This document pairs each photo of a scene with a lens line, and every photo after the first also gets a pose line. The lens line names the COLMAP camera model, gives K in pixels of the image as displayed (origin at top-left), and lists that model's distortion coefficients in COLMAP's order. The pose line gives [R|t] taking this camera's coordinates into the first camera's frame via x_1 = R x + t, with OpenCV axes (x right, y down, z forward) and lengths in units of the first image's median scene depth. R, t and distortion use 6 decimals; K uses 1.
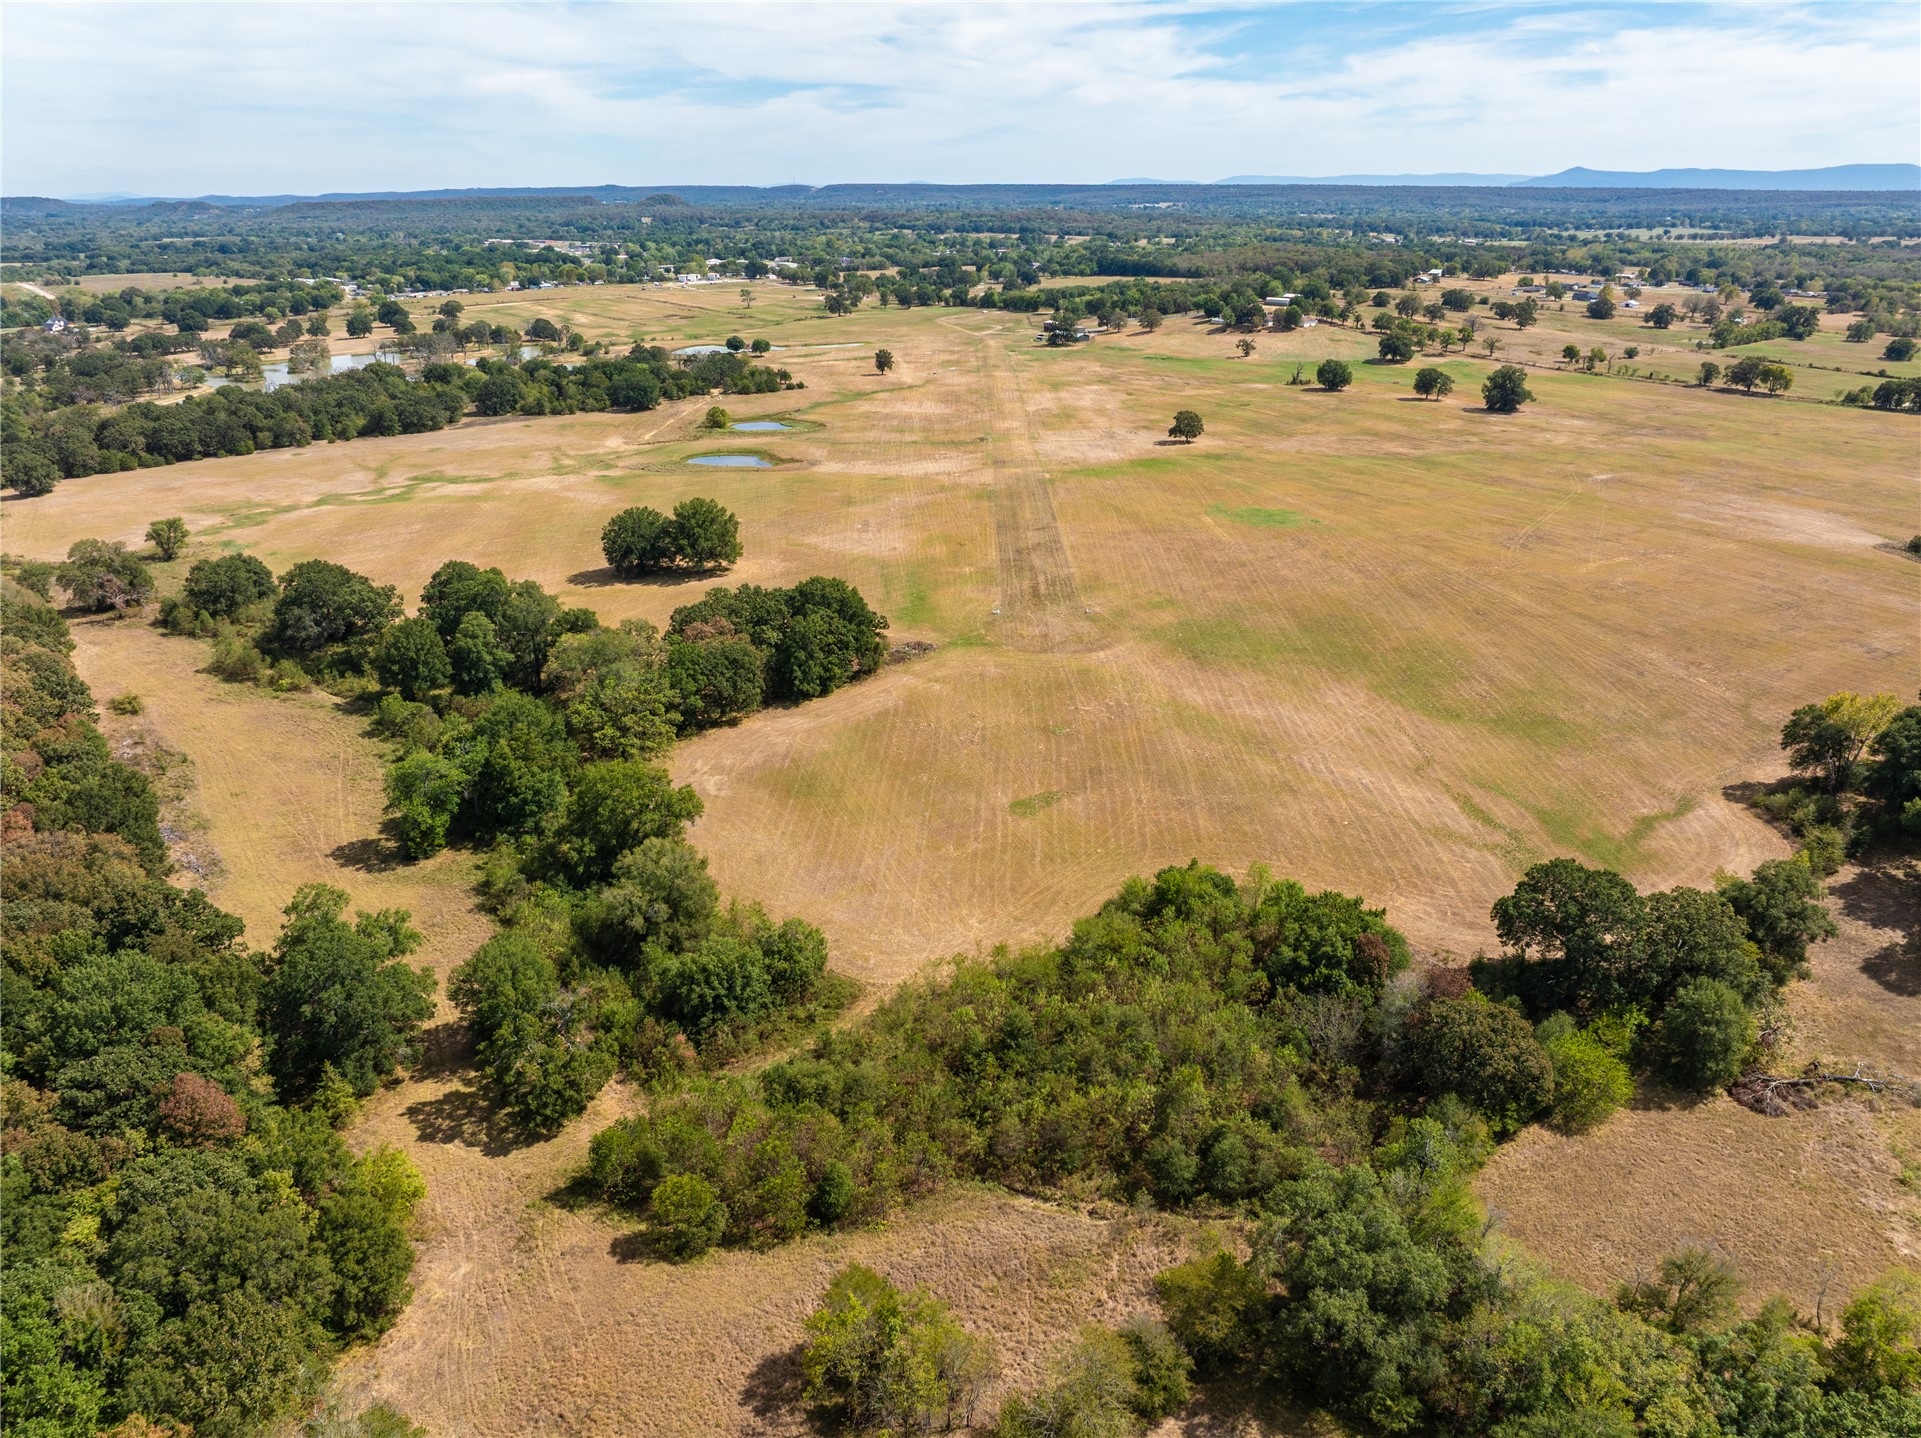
lens RADIAL K [[1363.2, 0, 988.6], [0, 1363.2, 718.6], [0, 0, 1]] dist [-0.083088, 0.050893]
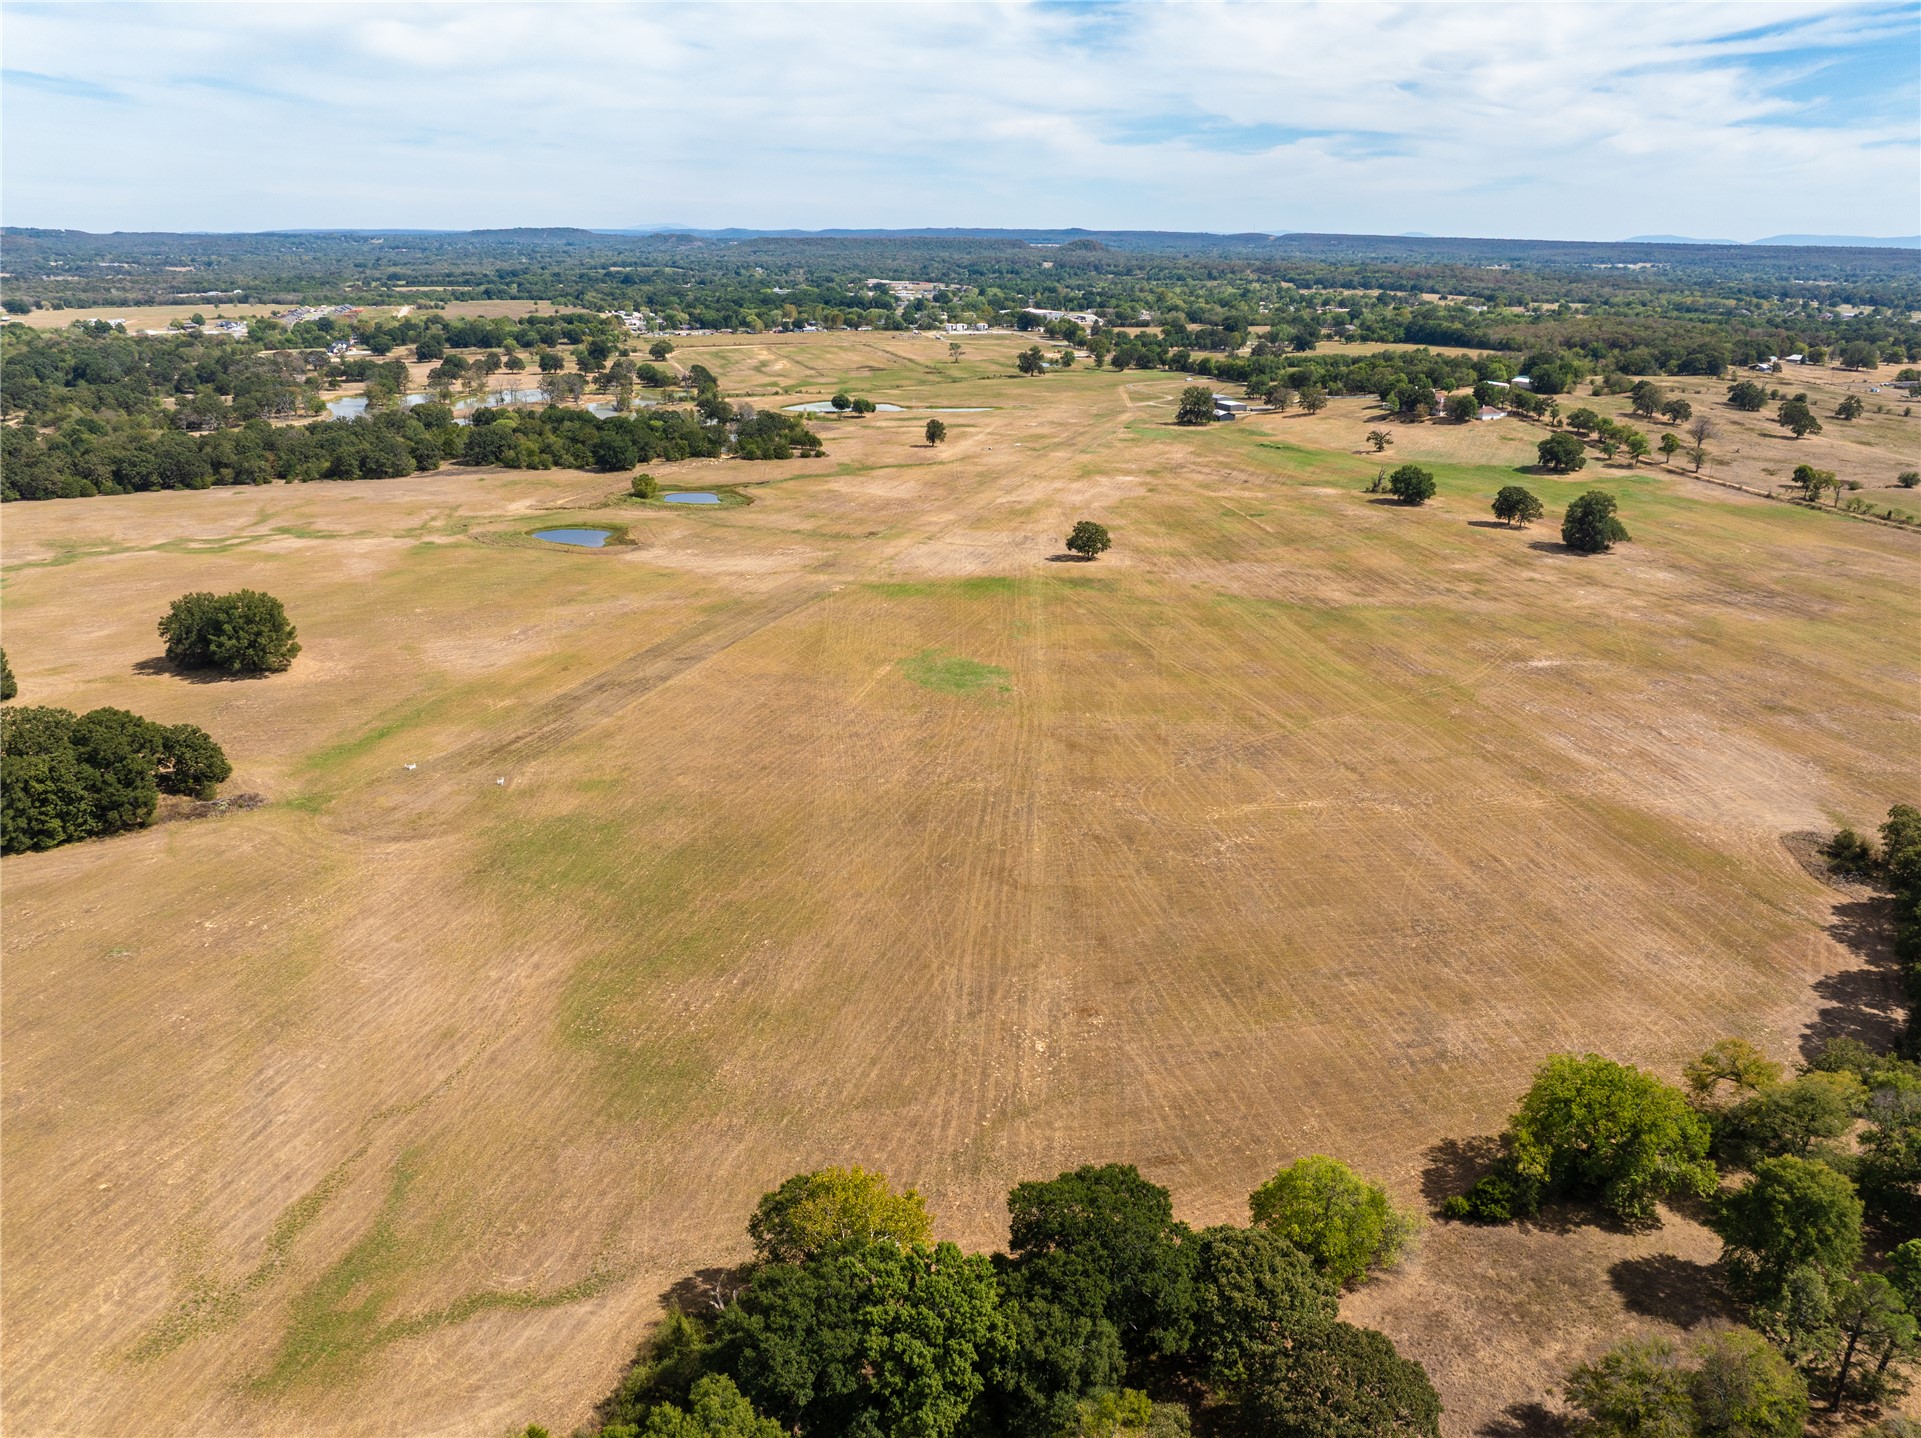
lens RADIAL K [[1331.1, 0, 1029.0], [0, 1331.1, 758.3], [0, 0, 1]] dist [-0.071772, 0.047121]
pose [[0.938256, 0.141001, -0.315901, 0.196913], [-0.139739, 0.989826, 0.026768, -0.050537], [0.316462, 0.019029, 0.948414, 0.110677]]
